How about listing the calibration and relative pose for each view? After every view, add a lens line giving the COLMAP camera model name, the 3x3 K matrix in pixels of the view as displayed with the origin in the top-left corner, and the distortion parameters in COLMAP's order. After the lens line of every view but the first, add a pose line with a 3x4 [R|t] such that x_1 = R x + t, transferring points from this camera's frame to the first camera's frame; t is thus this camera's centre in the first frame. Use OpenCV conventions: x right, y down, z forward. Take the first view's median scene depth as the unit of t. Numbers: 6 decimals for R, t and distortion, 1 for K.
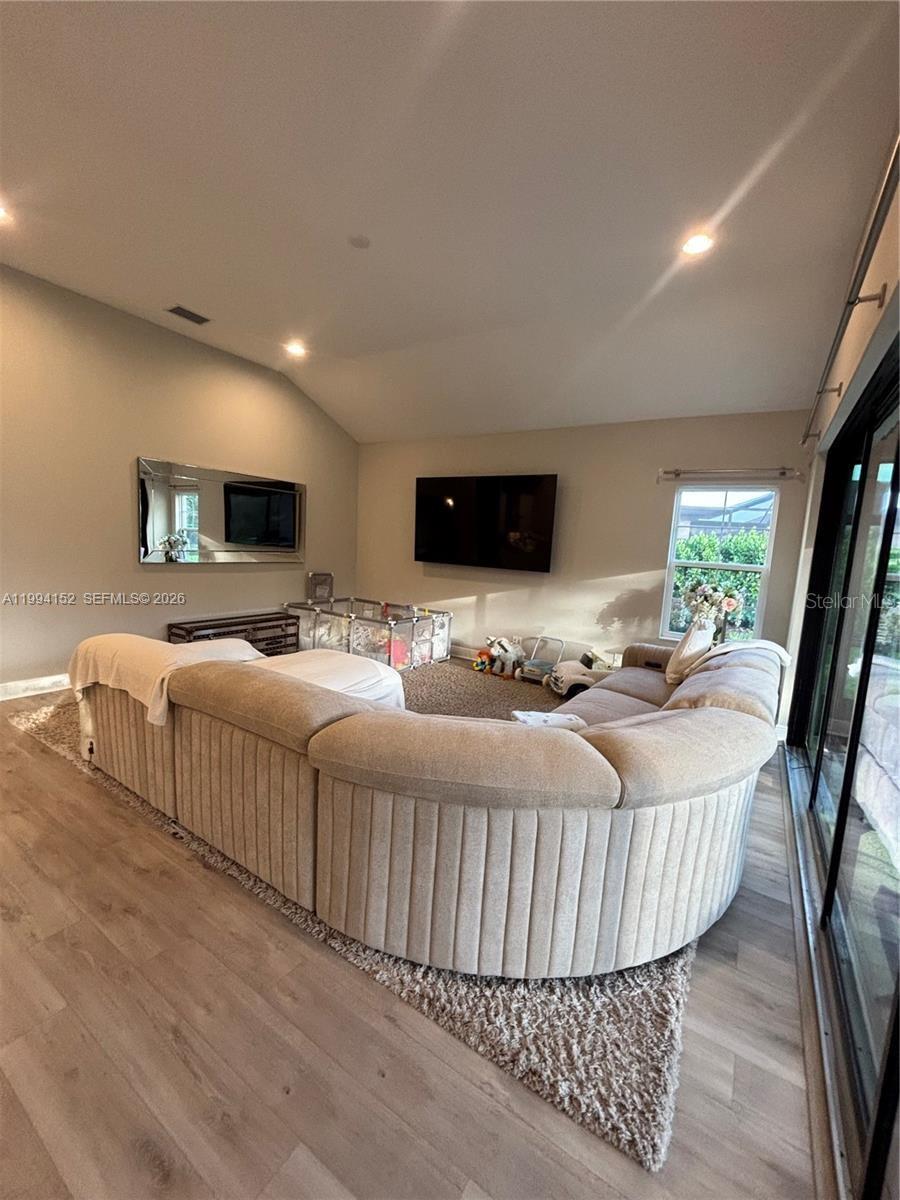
lens RADIAL K [[482.3, 0, 450.0], [0, 482.3, 600.0], [0, 0, 1]] dist [-0.000071, -0.000018]
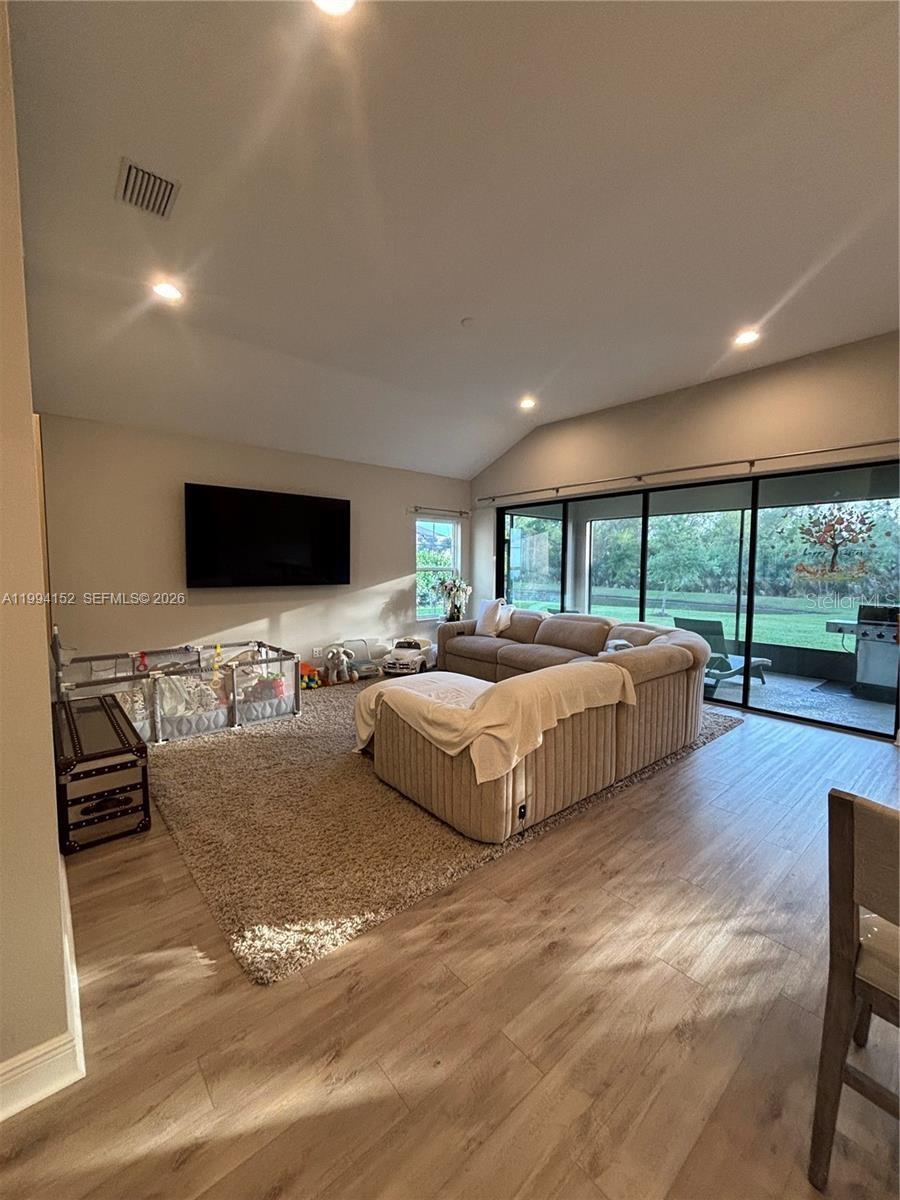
lens RADIAL K [[482.3, 0, 450.0], [0, 482.3, 600.0], [0, 0, 1]] dist [-0.000071, -0.000018]
pose [[0.278290, -0.128659, 0.951841, -0.855650], [0.123463, 0.987559, 0.097390, -0.105329], [-0.952529, 0.090414, 0.290713, 0.447810]]
